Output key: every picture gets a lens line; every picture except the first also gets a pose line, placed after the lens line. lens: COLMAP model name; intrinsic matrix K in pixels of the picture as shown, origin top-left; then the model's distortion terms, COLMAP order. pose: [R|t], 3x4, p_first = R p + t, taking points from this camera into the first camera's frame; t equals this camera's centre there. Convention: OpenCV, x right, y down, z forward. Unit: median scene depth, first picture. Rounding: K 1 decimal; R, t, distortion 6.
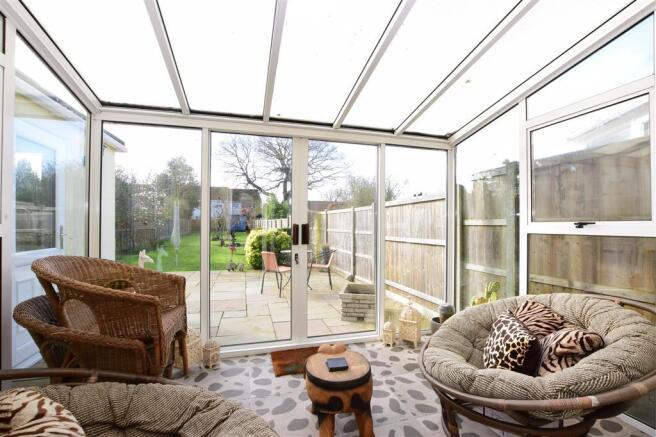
lens RADIAL K [[288.7, 0, 328.0], [0, 288.7, 218.5], [0, 0, 1]] dist [-0.000735, -0.000019]
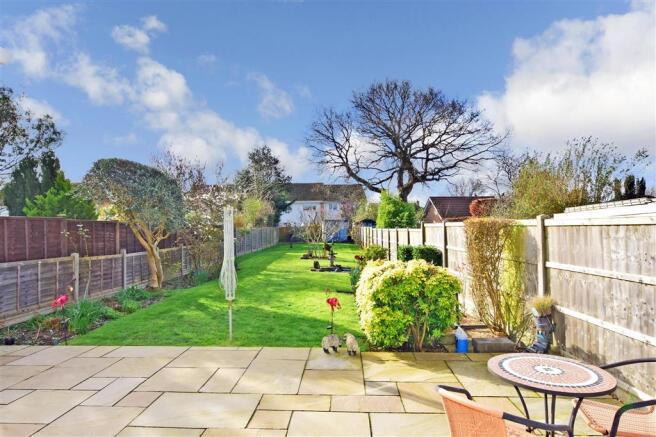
lens RADIAL K [[371.3, 0, 328.0], [0, 371.3, 218.5], [0, 0, 1]] dist [0.000470, 0.000011]
pose [[0.948482, -0.019375, -0.316239, -0.036839], [0.016841, 0.999800, -0.010742, -0.007353], [0.316384, 0.004863, 0.948619, 0.106486]]
